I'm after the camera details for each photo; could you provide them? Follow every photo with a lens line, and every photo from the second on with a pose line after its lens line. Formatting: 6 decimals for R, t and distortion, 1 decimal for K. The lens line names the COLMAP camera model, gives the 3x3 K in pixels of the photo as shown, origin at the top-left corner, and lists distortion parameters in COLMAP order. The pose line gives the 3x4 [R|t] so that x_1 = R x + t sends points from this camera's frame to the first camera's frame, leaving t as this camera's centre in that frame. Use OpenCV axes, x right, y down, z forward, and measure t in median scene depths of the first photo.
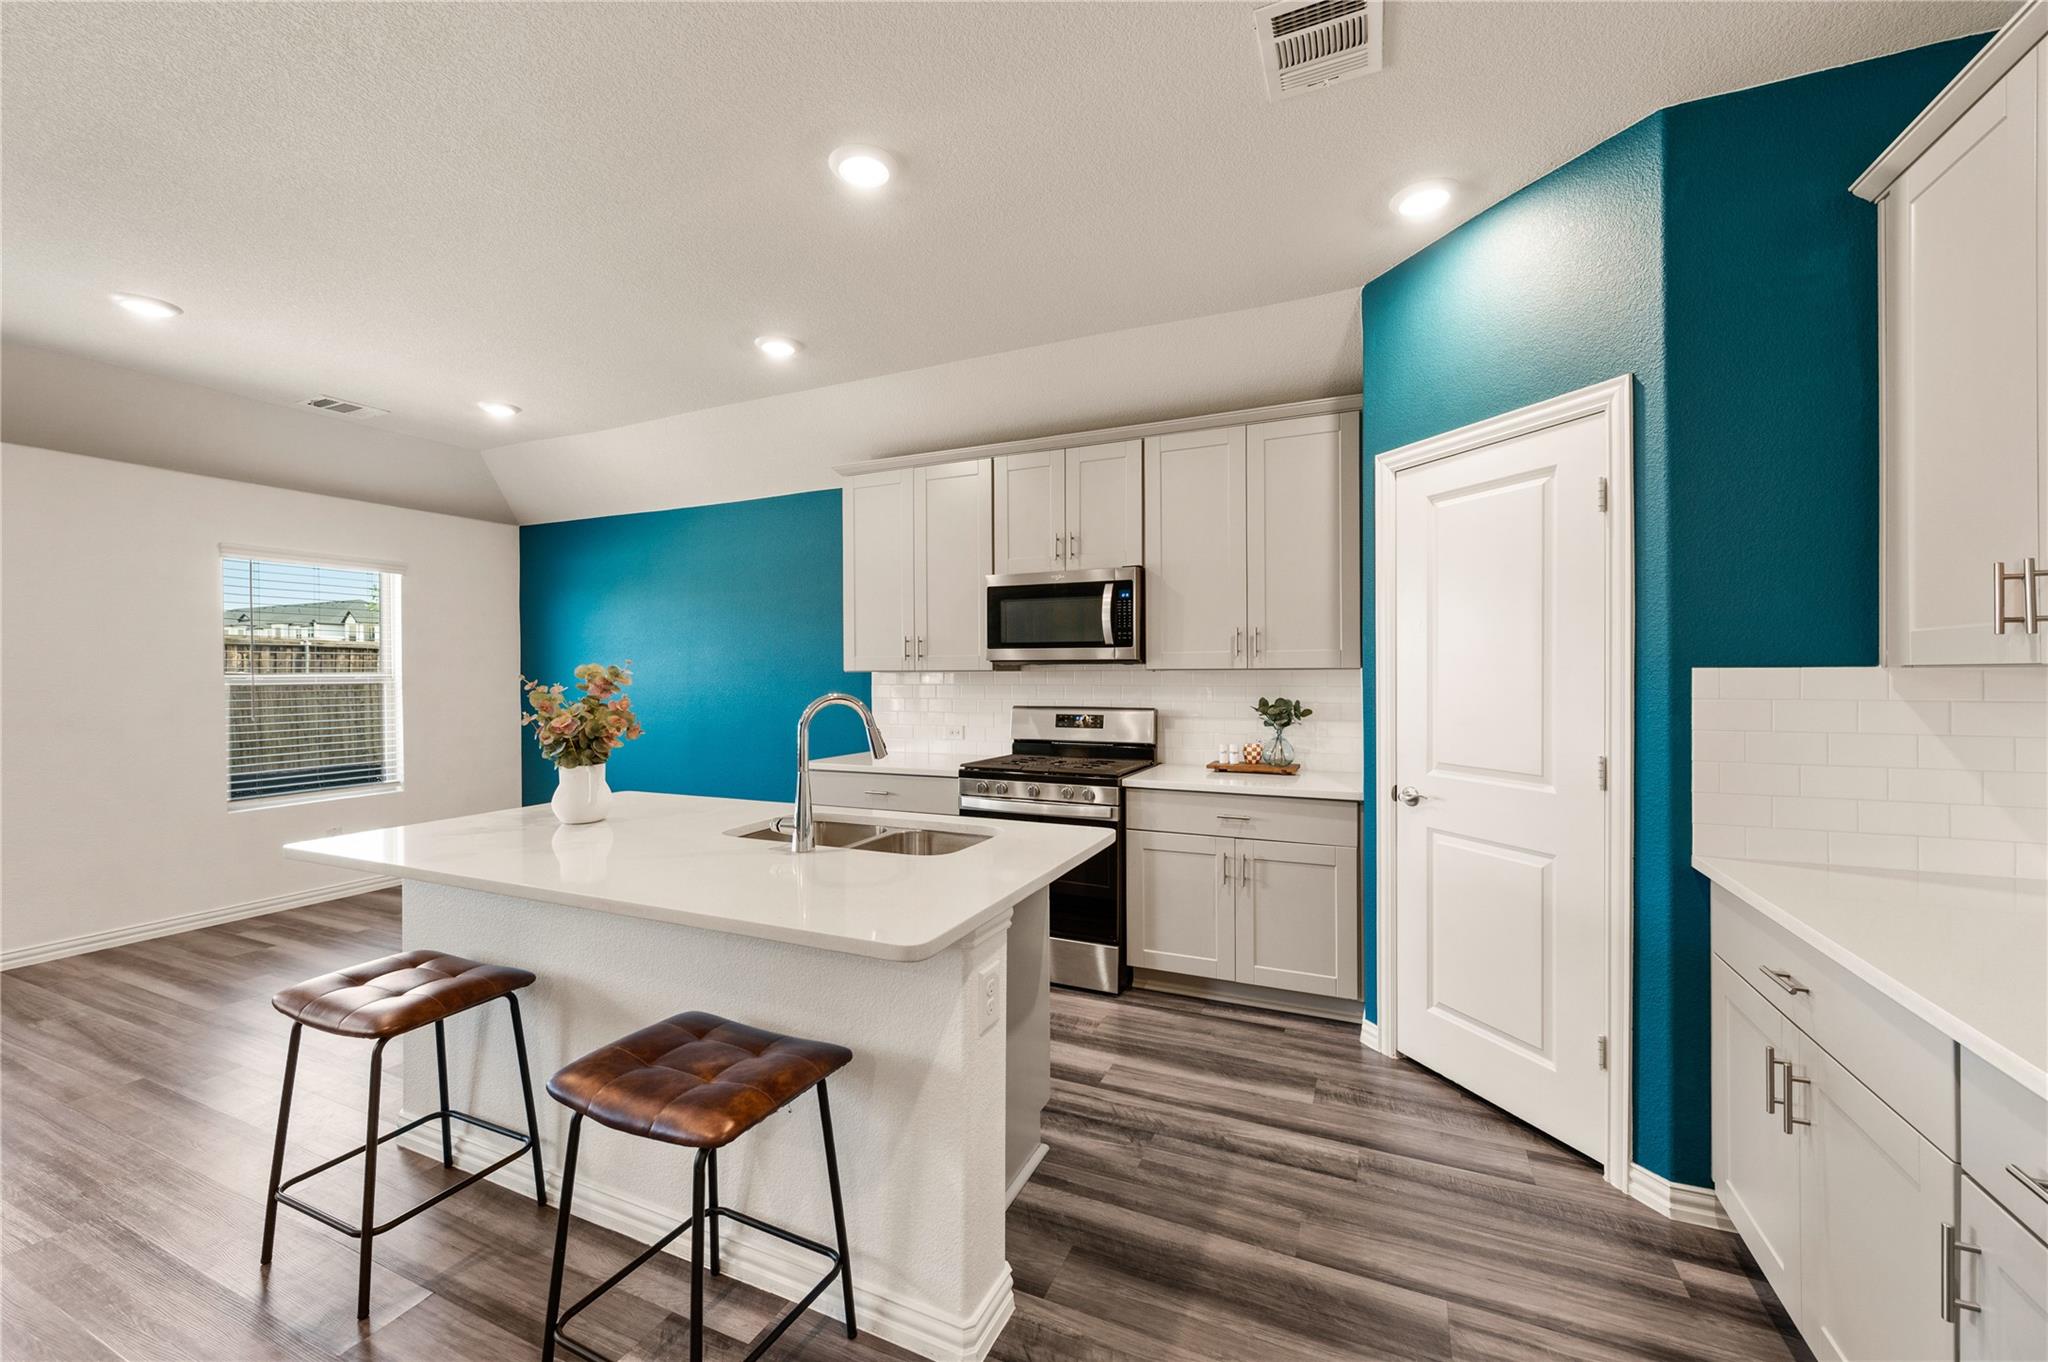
lens RADIAL K [[810.9, 0, 1017.4], [0, 810.9, 671.1], [0, 0, 1]] dist [0.000099, 0.000120]
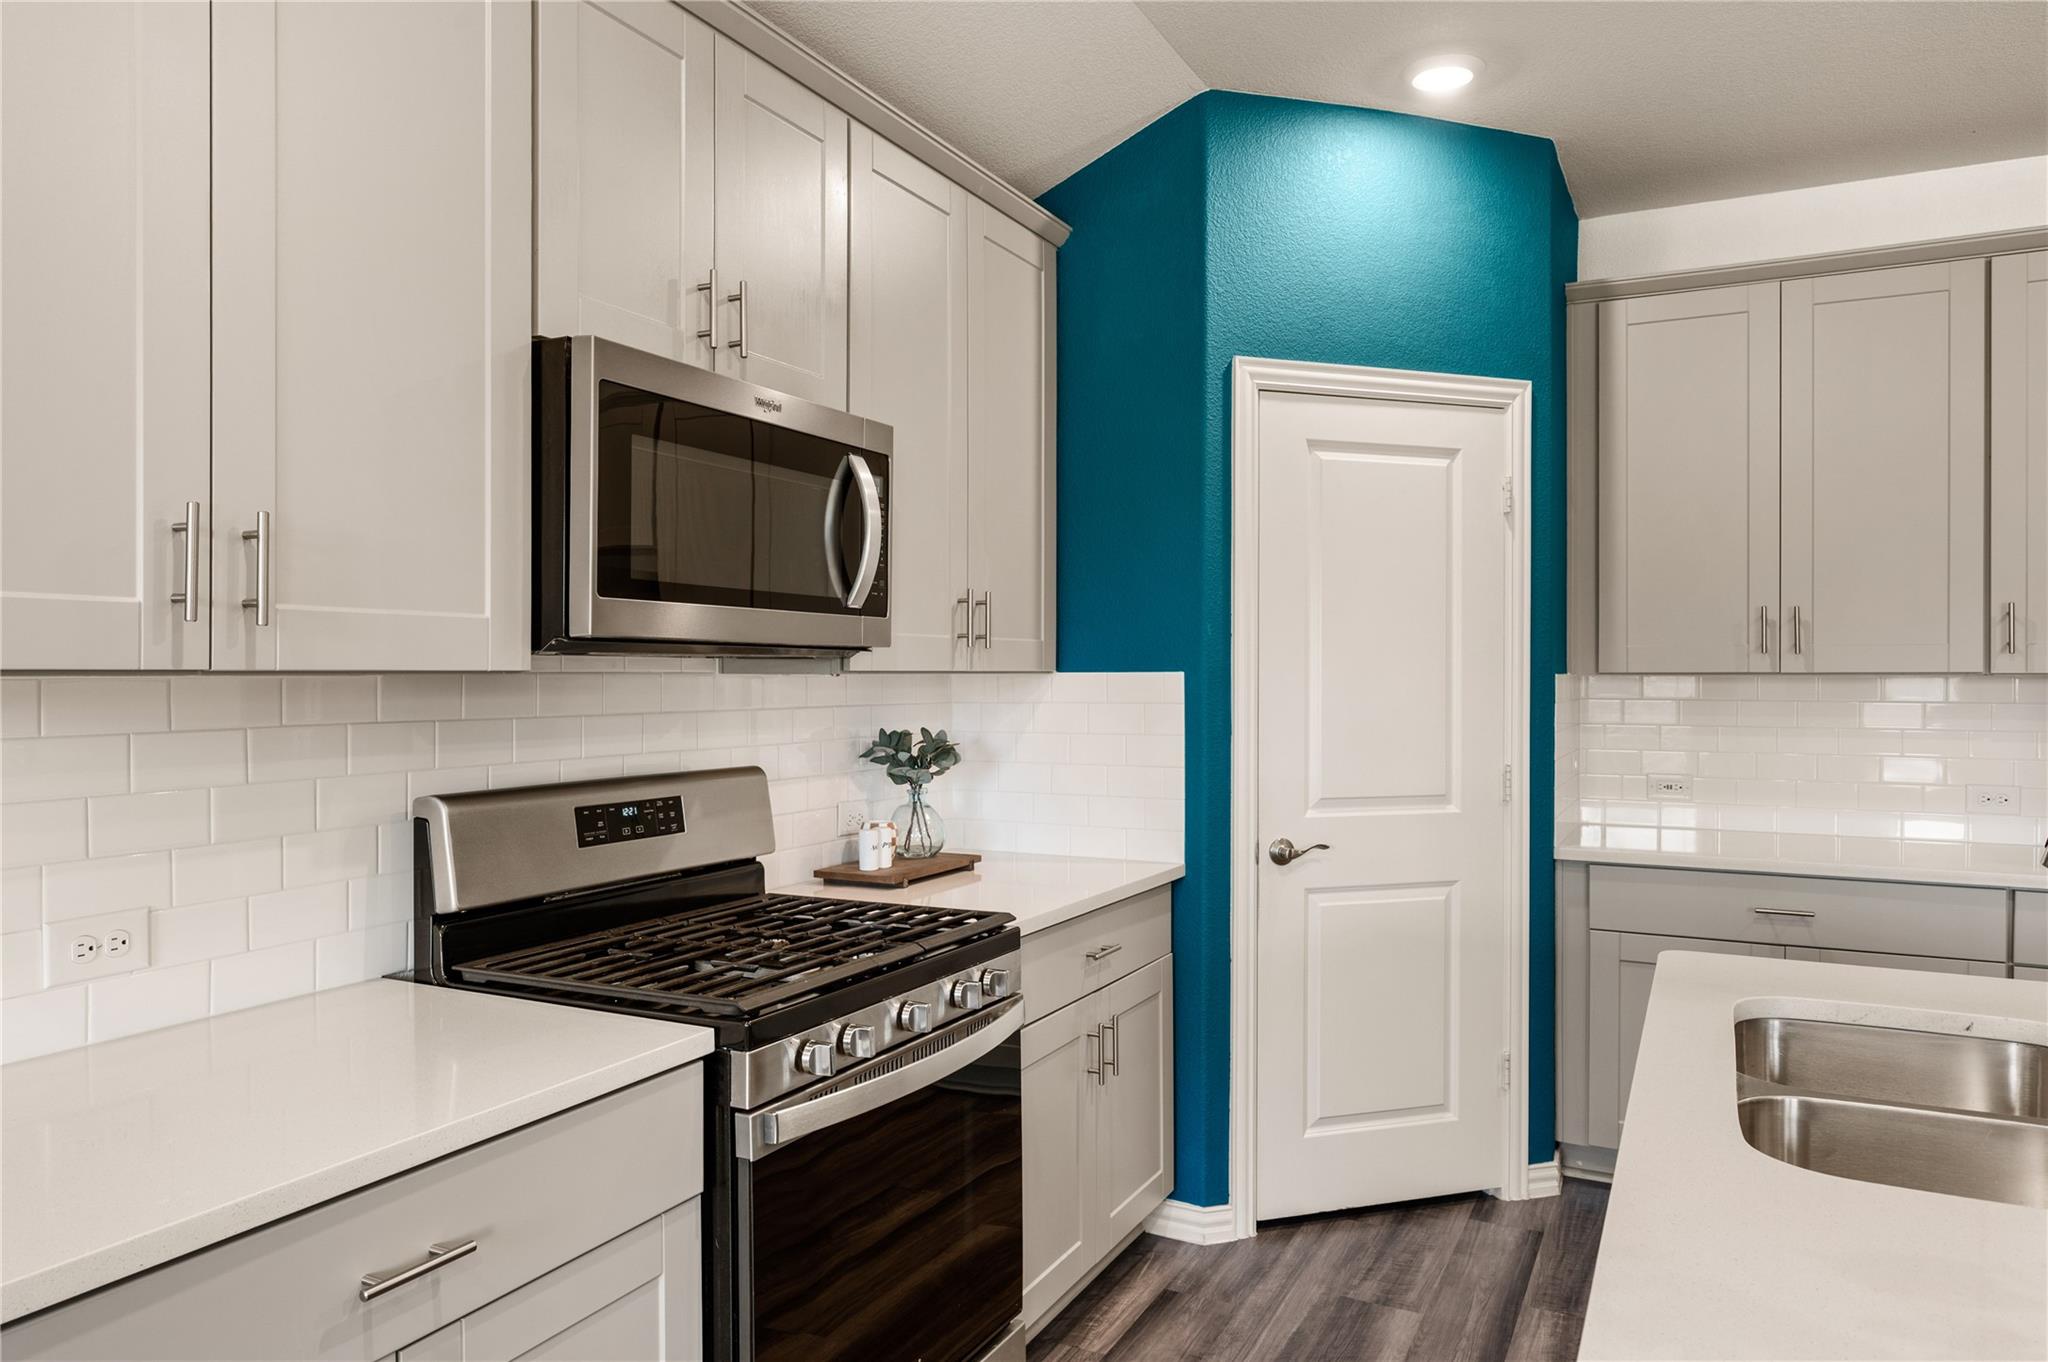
lens RADIAL K [[1354.0, 0, 1009.3], [0, 1354.0, 684.8], [0, 0, 1]] dist [0.000661, -0.000999]
pose [[0.039320, -0.003876, 0.999219, -0.790318], [-0.000680, 0.999992, 0.003906, 0.002850], [-0.999226, -0.000833, 0.039317, 1.316561]]
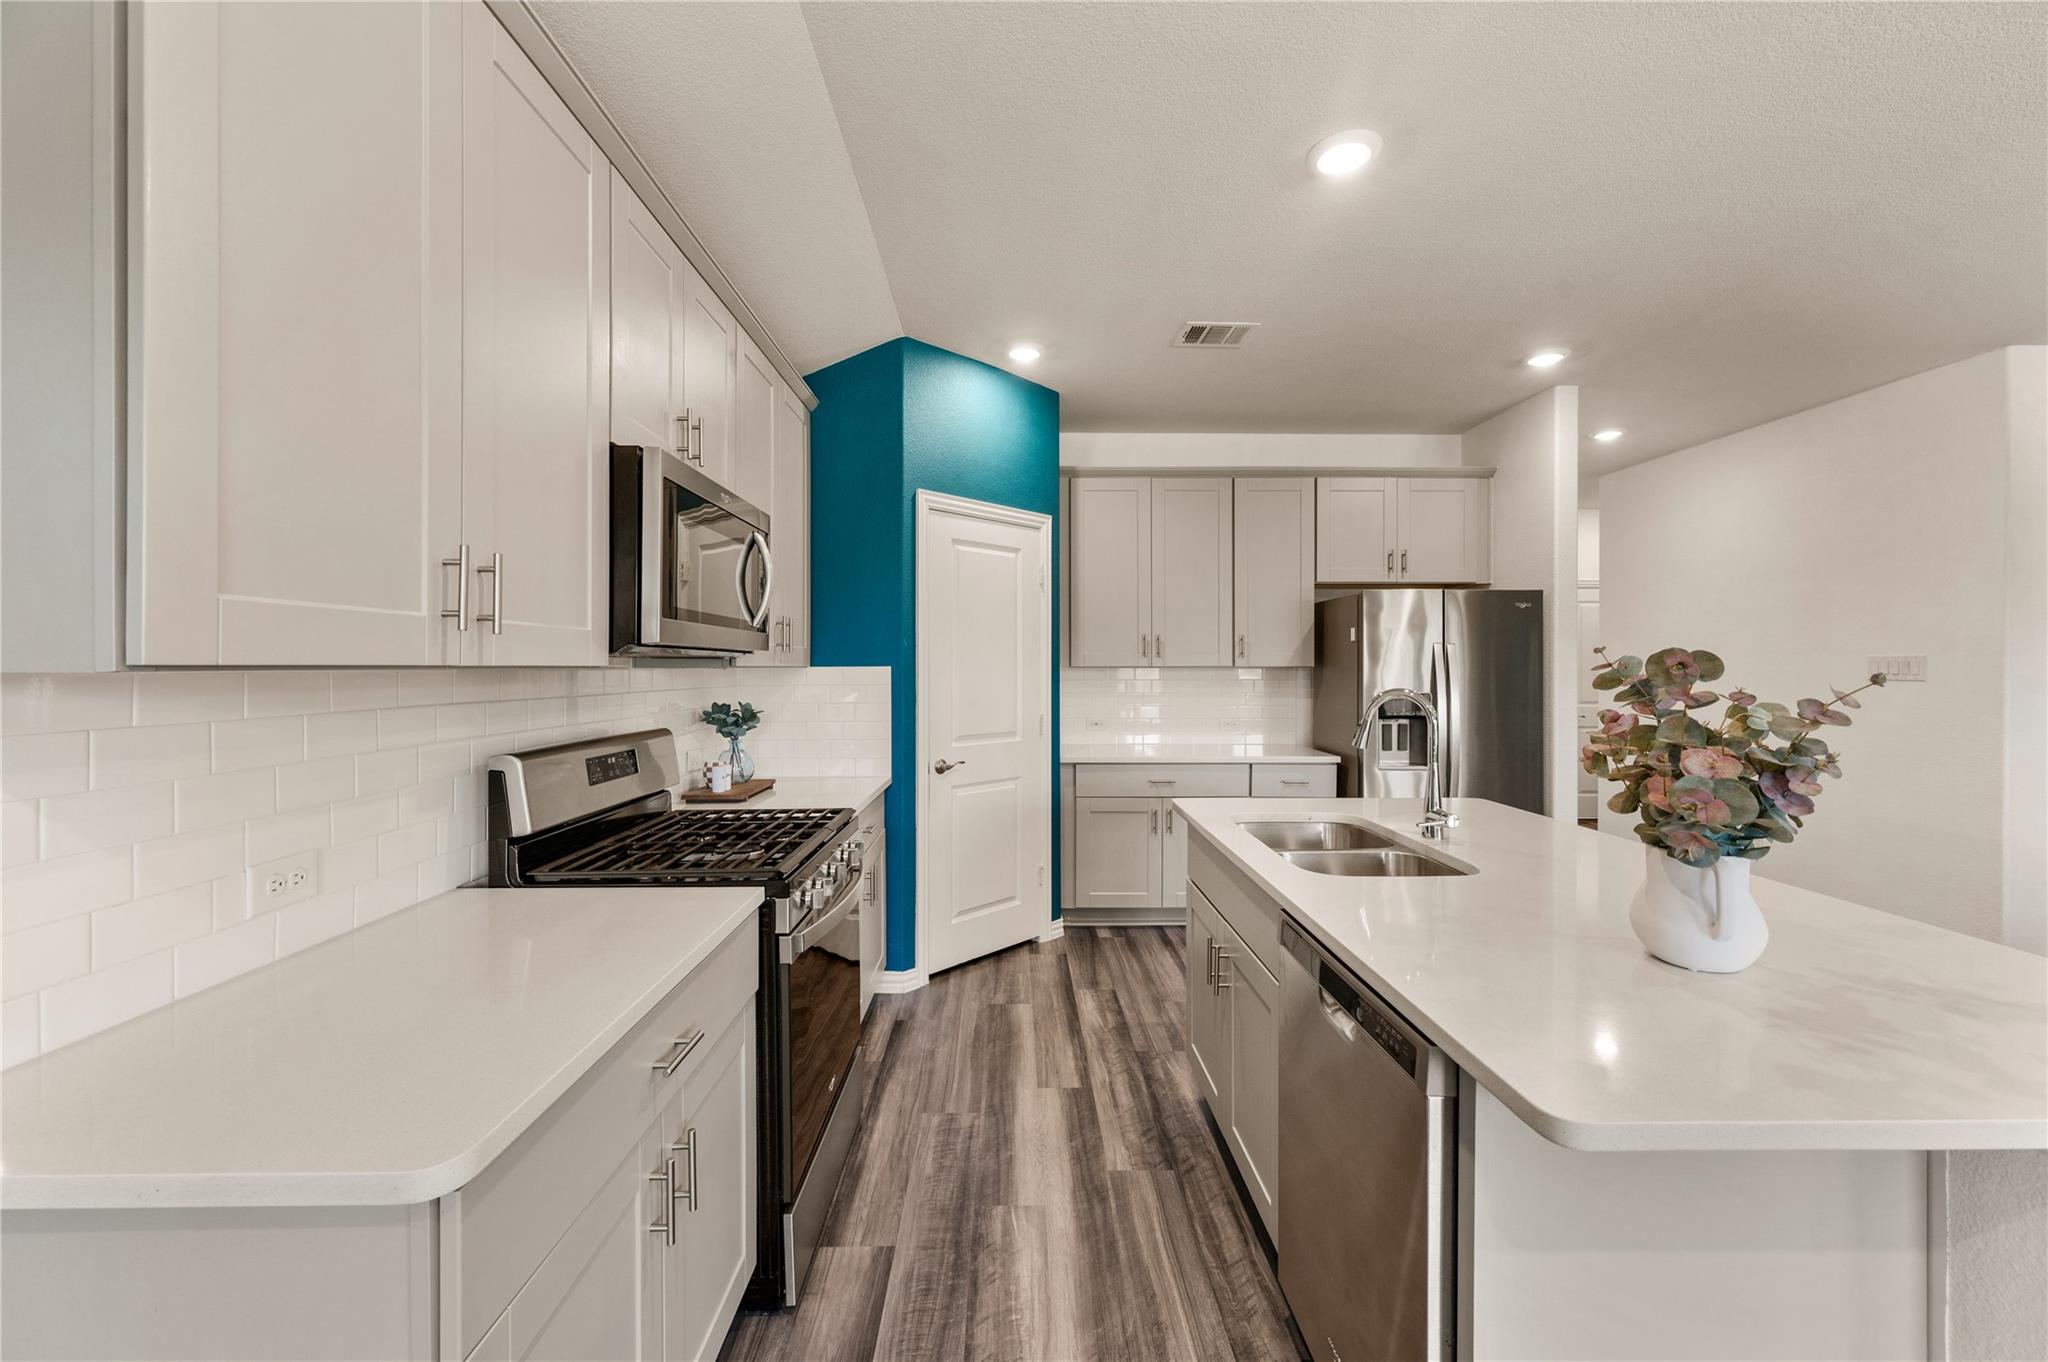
lens RADIAL K [[810.9, 0, 1017.4], [0, 810.9, 671.1], [0, 0, 1]] dist [0.000099, 0.000120]
pose [[-0.431005, 0.000532, 0.902350, -0.801515], [0.002881, 0.999996, 0.000787, 0.002825], [-0.902345, 0.002939, -0.431004, 1.592771]]
